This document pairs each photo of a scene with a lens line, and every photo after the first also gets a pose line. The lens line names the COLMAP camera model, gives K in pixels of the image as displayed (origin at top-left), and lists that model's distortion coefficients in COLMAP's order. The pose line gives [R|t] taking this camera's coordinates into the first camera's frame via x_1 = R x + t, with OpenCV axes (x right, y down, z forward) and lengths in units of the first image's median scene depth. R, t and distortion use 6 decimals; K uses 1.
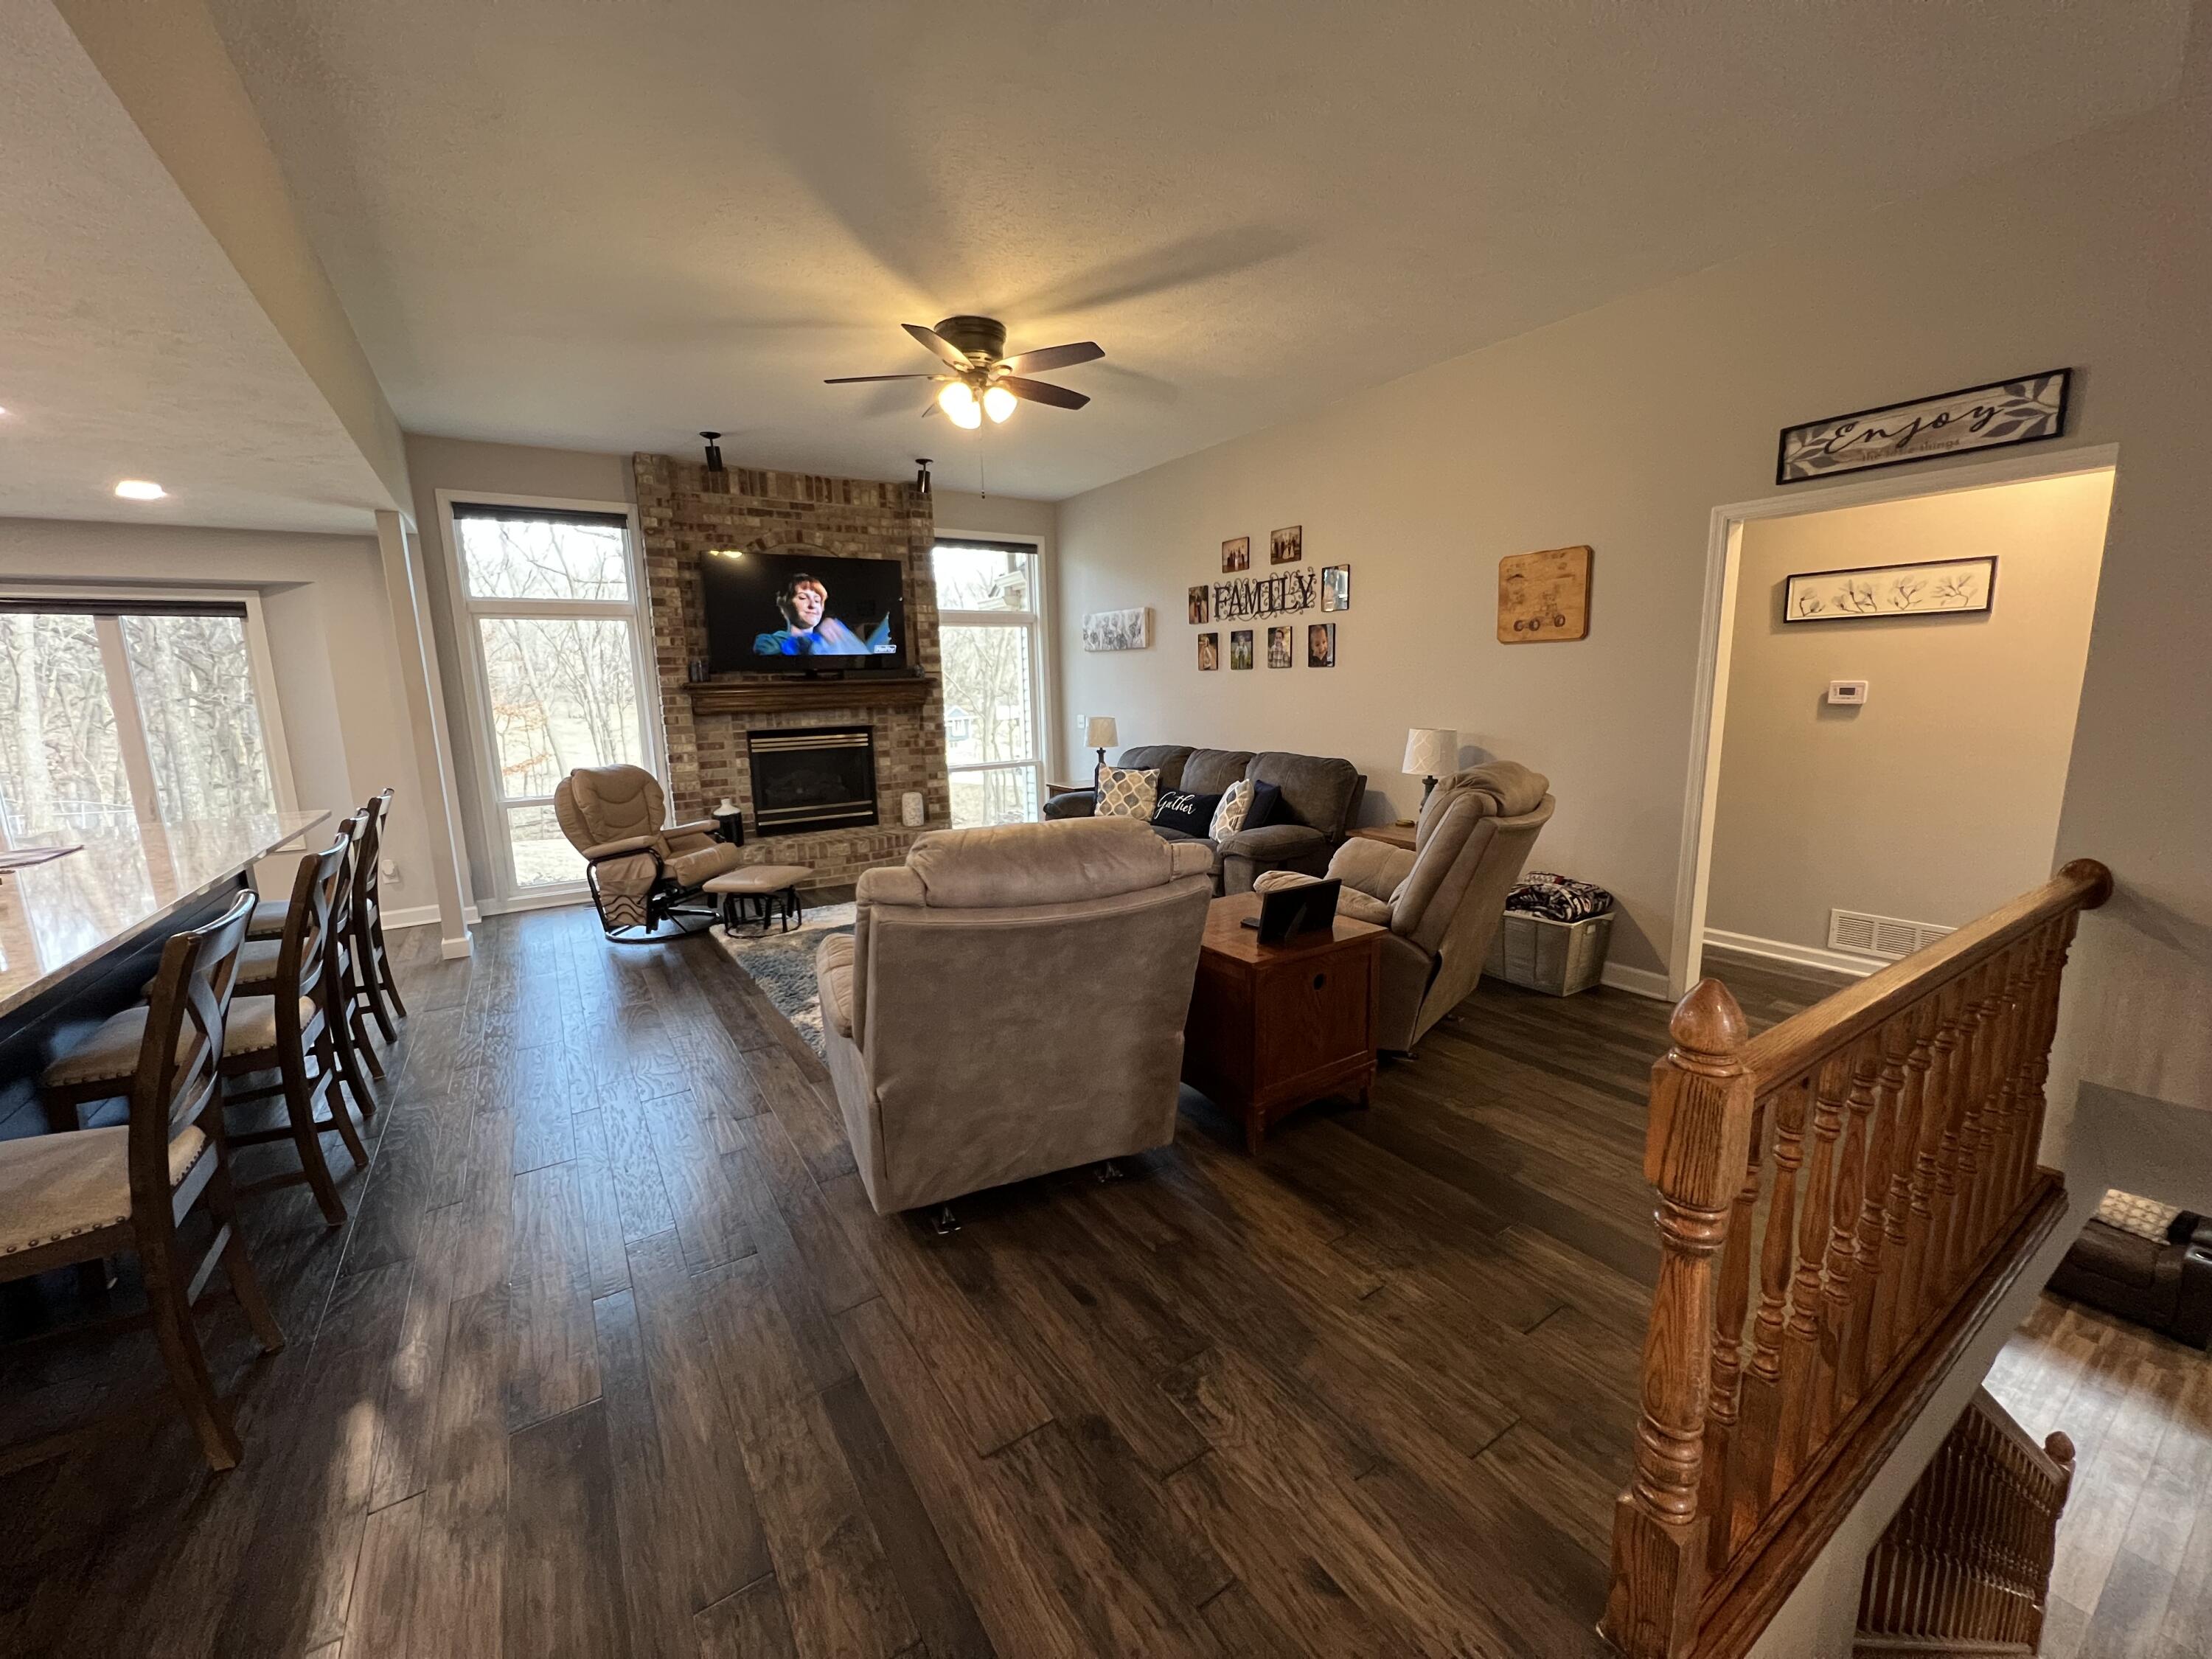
lens RADIAL K [[878.4, 0, 1106.7], [0, 878.4, 834.0], [0, 0, 1]] dist [-0.001759, 0.000108]
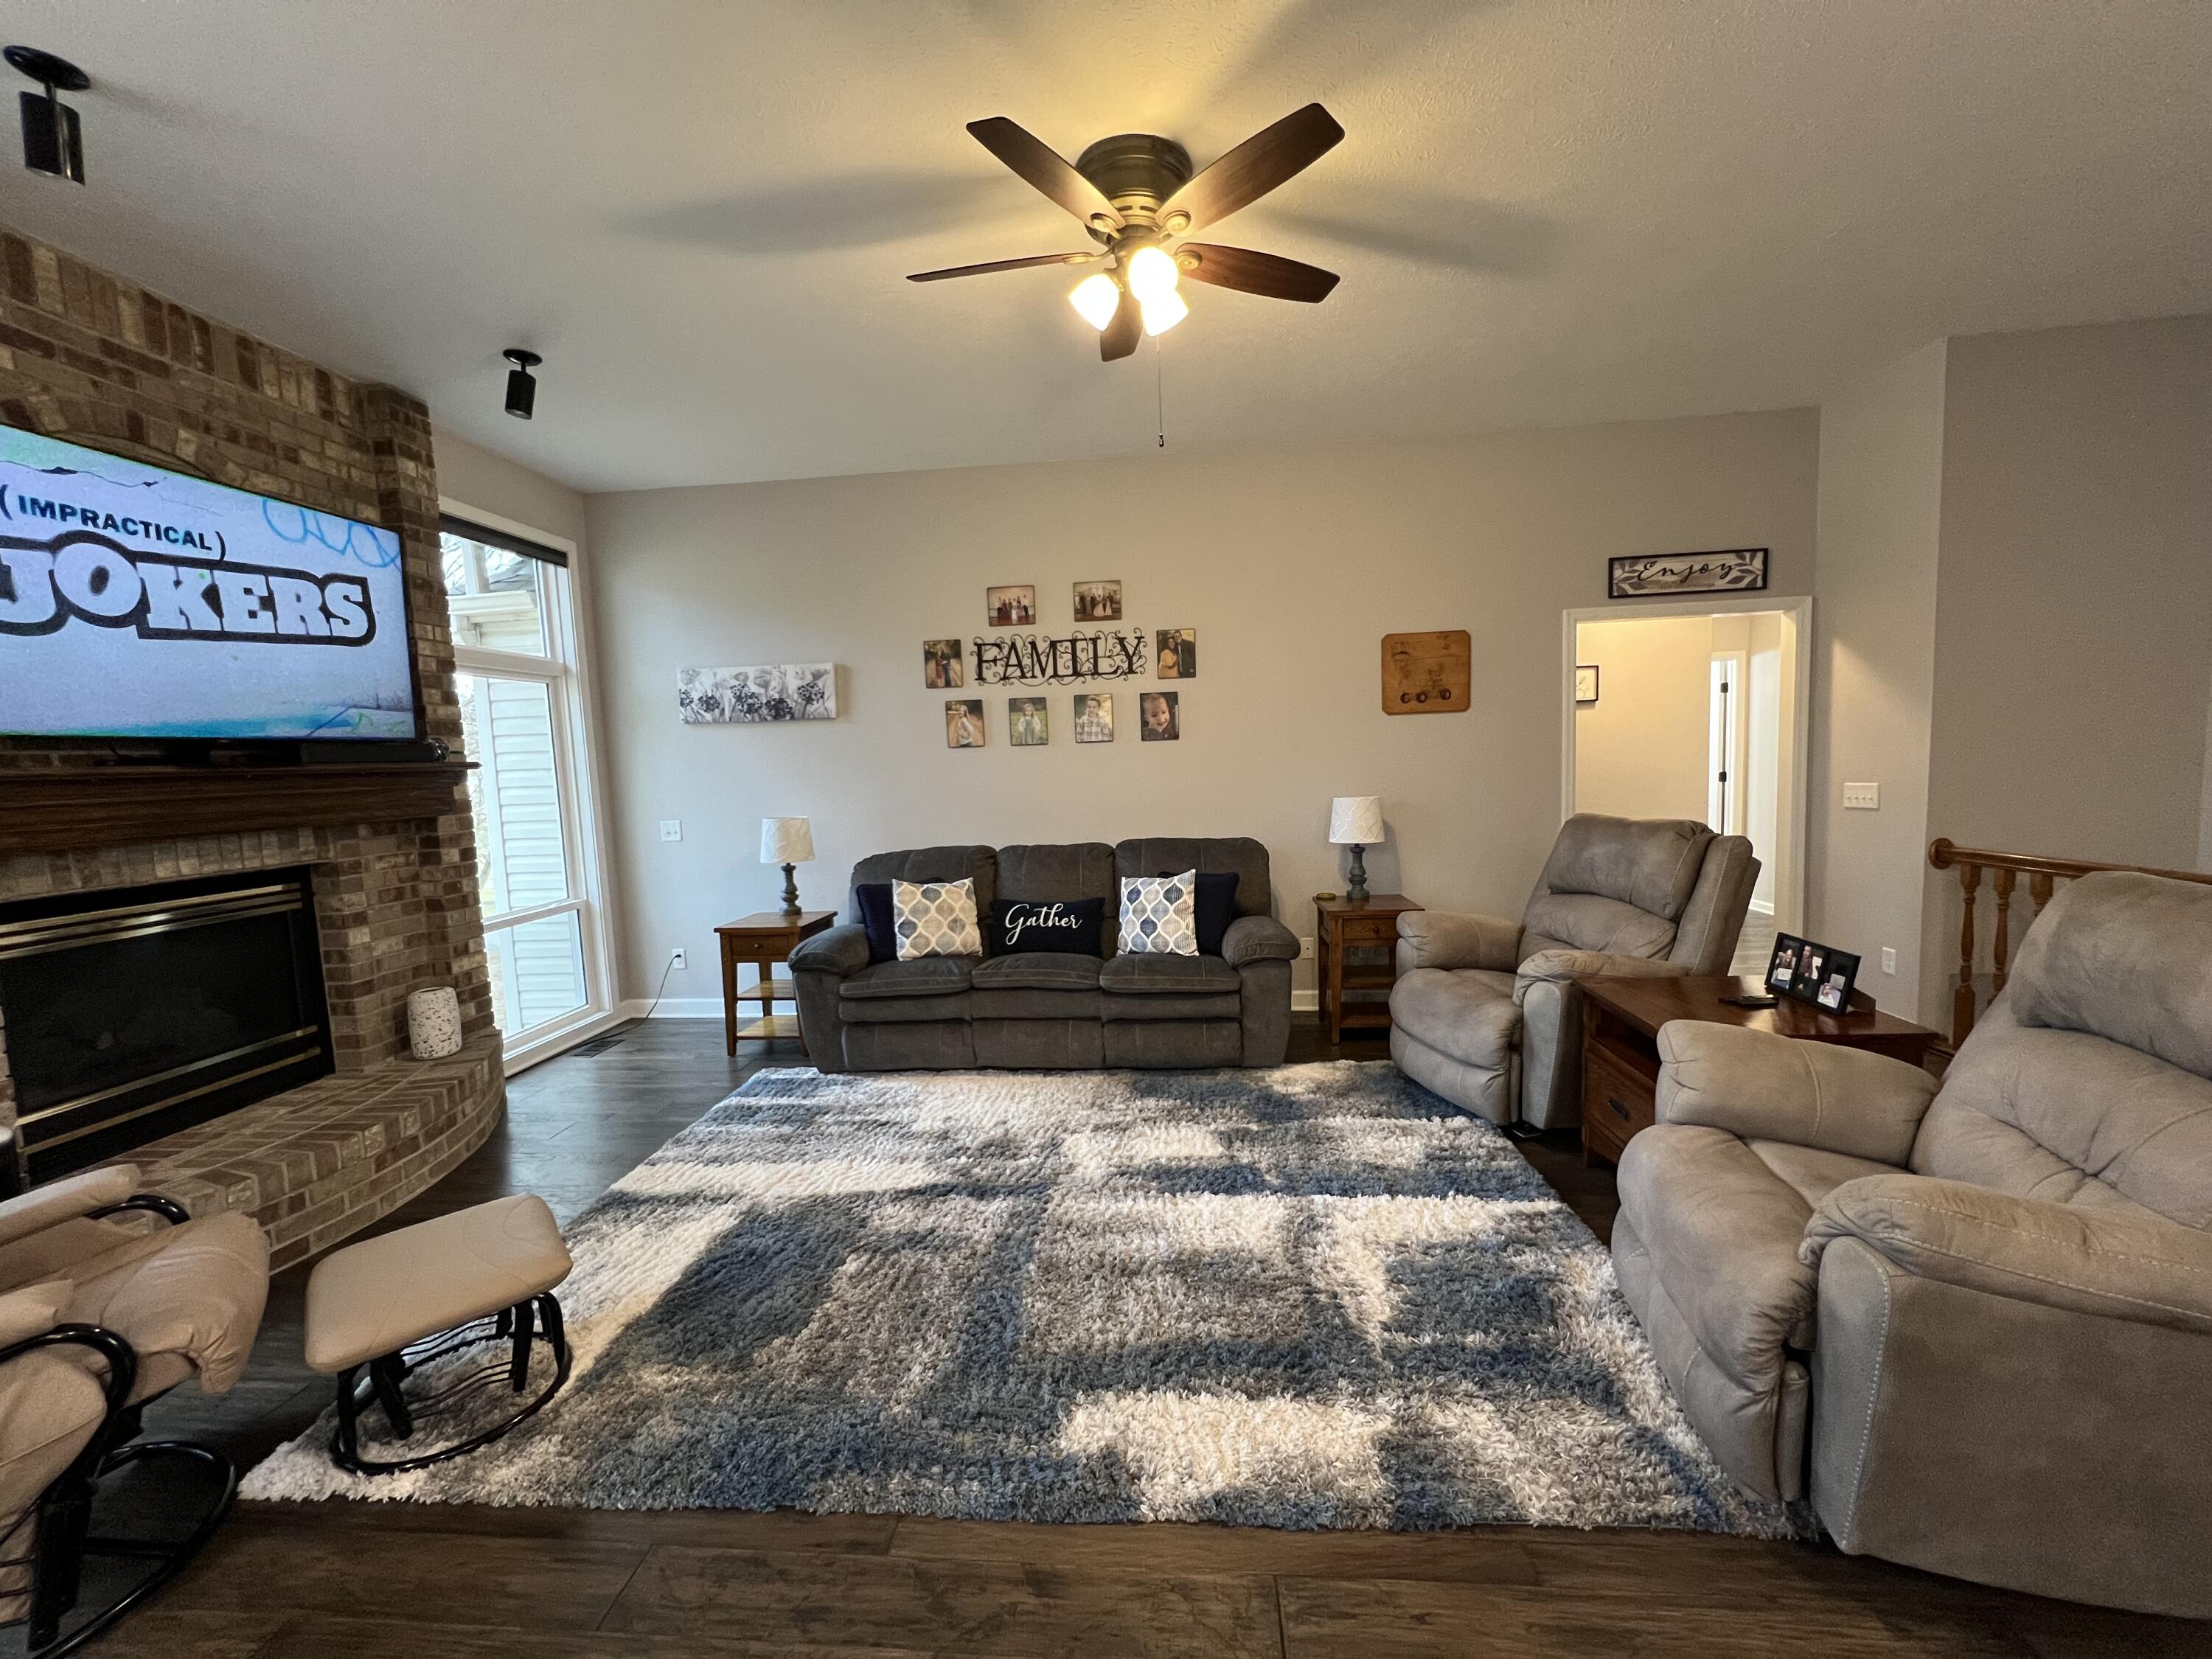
lens RADIAL K [[878.4, 0, 1106.7], [0, 878.4, 834.0], [0, 0, 1]] dist [-0.001759, 0.000108]
pose [[0.620625, -0.069582, 0.781014, -0.421601], [0.159692, 0.986396, -0.039017, -0.061237], [-0.767674, 0.148937, 0.623294, 0.435857]]
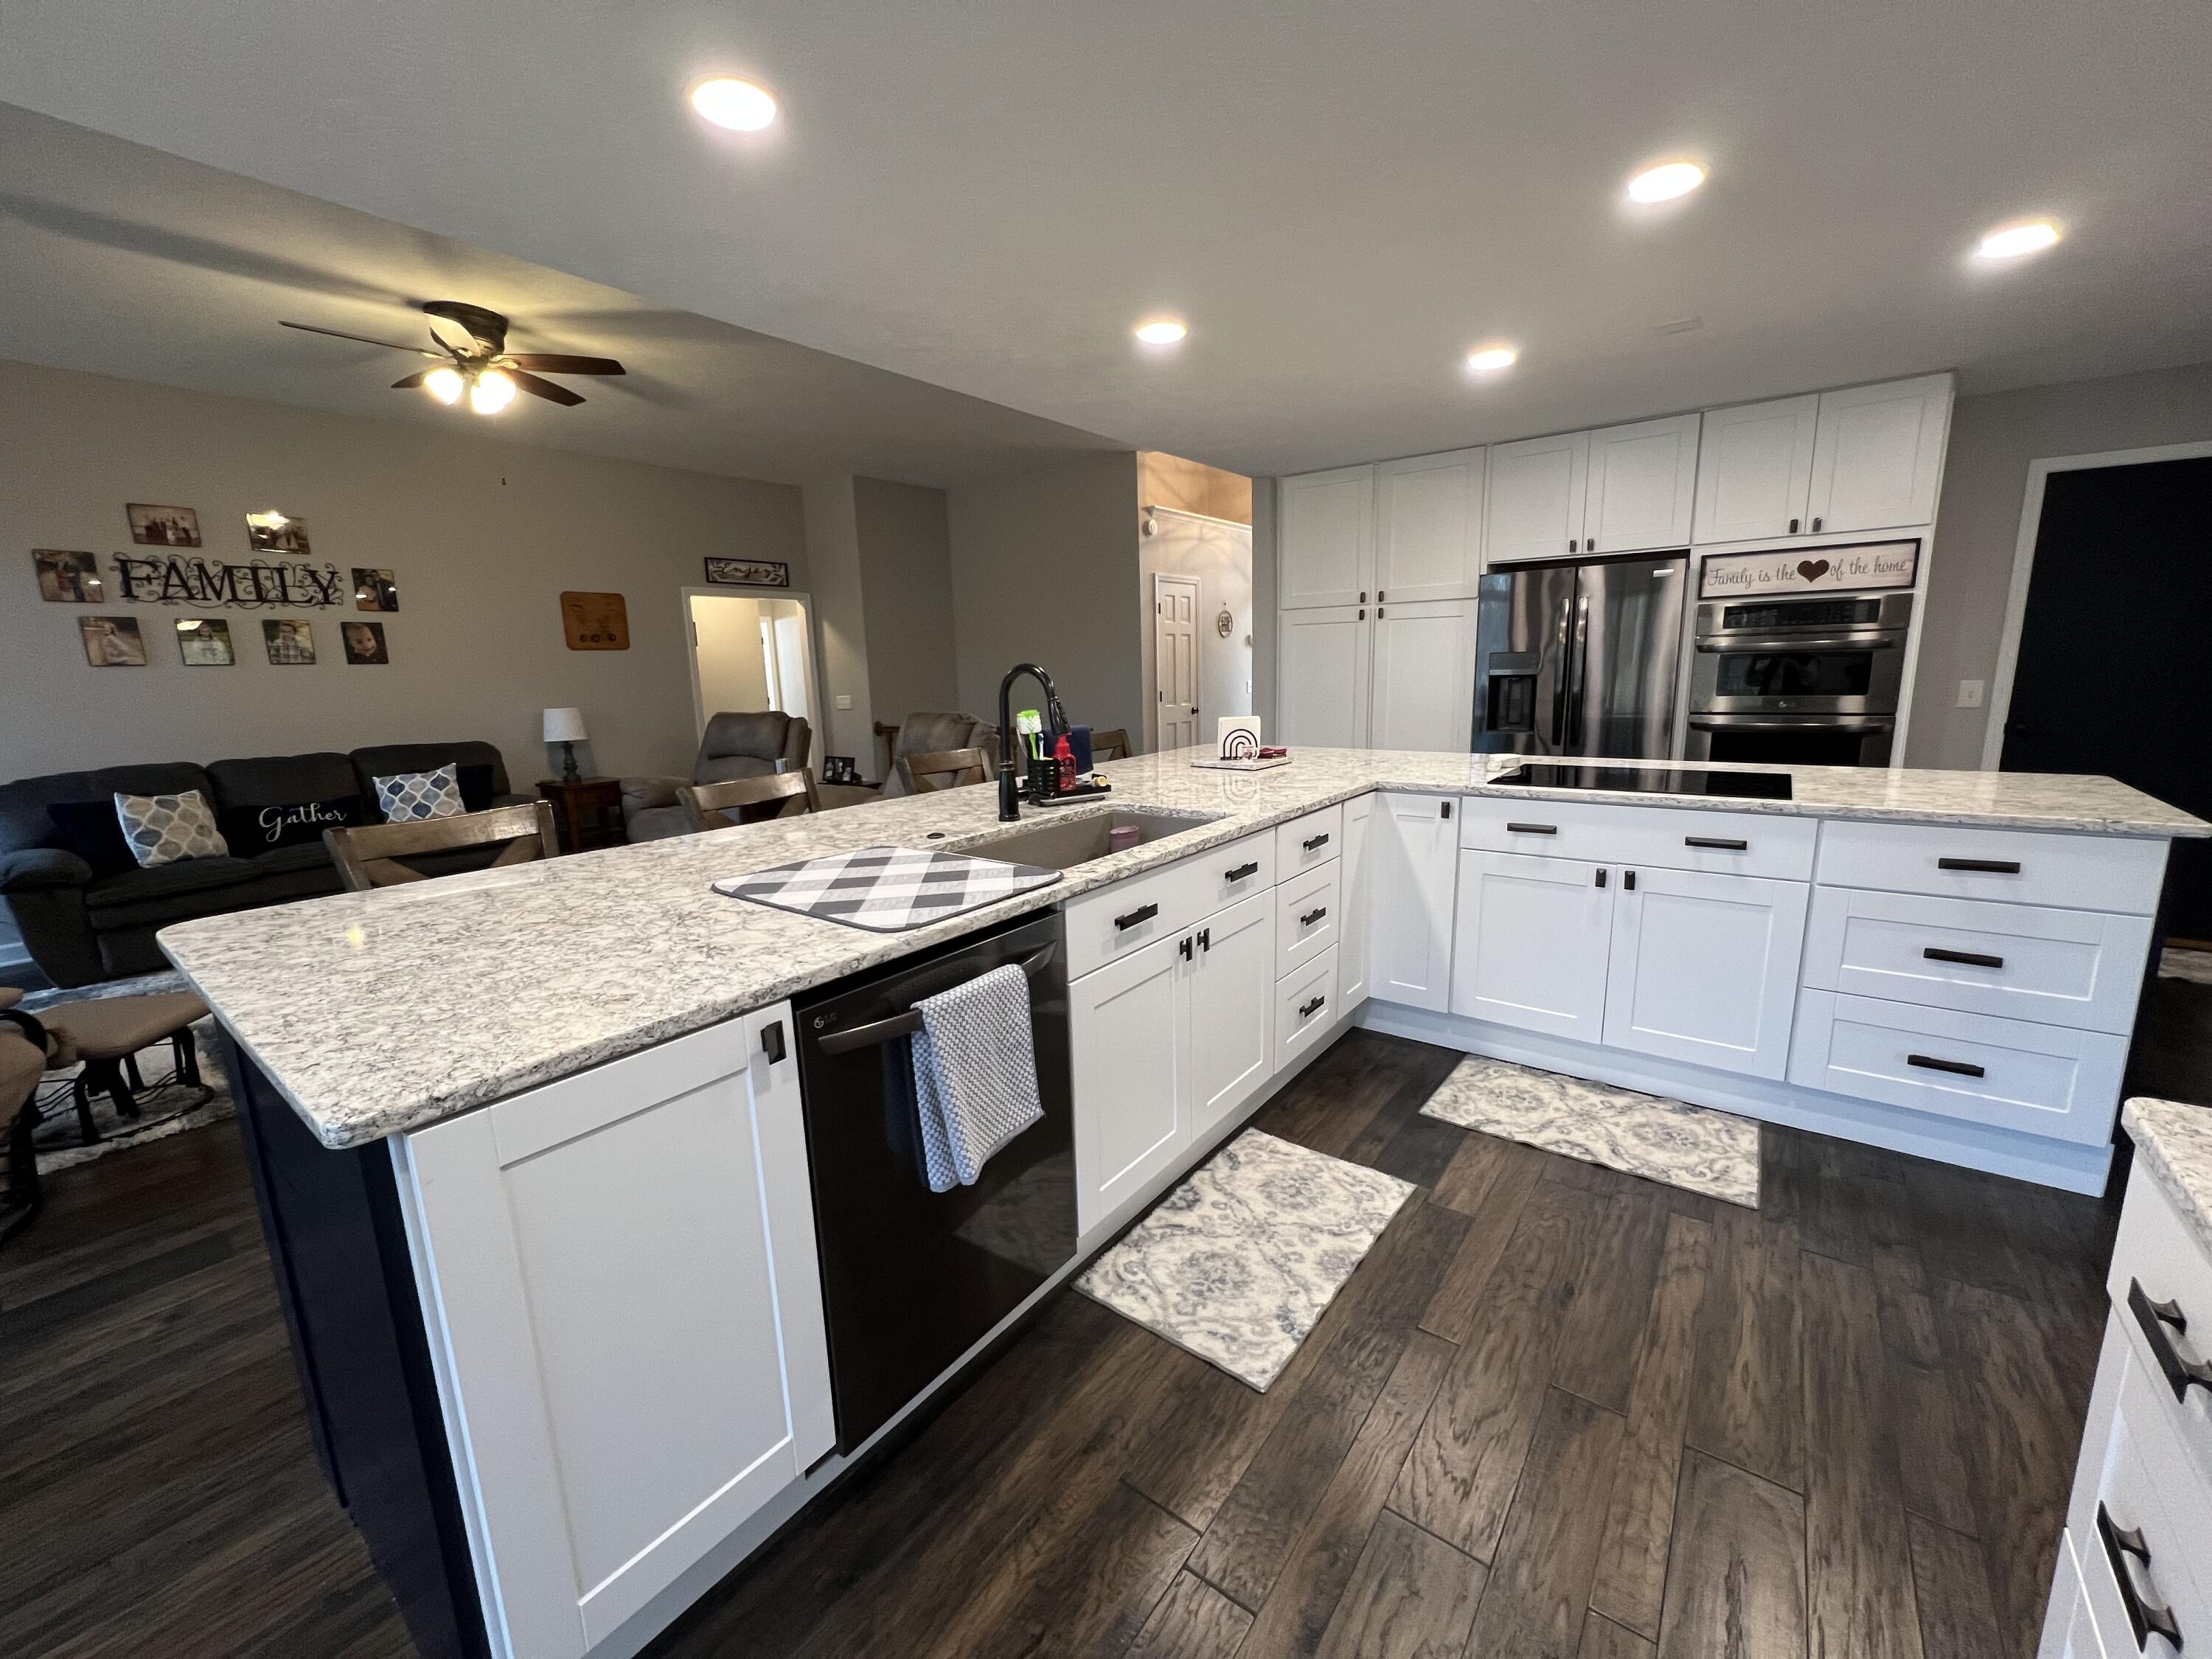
lens RADIAL K [[878.4, 0, 1106.7], [0, 878.4, 834.0], [0, 0, 1]] dist [-0.001759, 0.000108]
pose [[-0.333099, -0.144926, 0.931687, -0.899584], [0.196942, 0.955628, 0.219062, -0.046173], [-0.922095, 0.256458, -0.289777, 0.474328]]
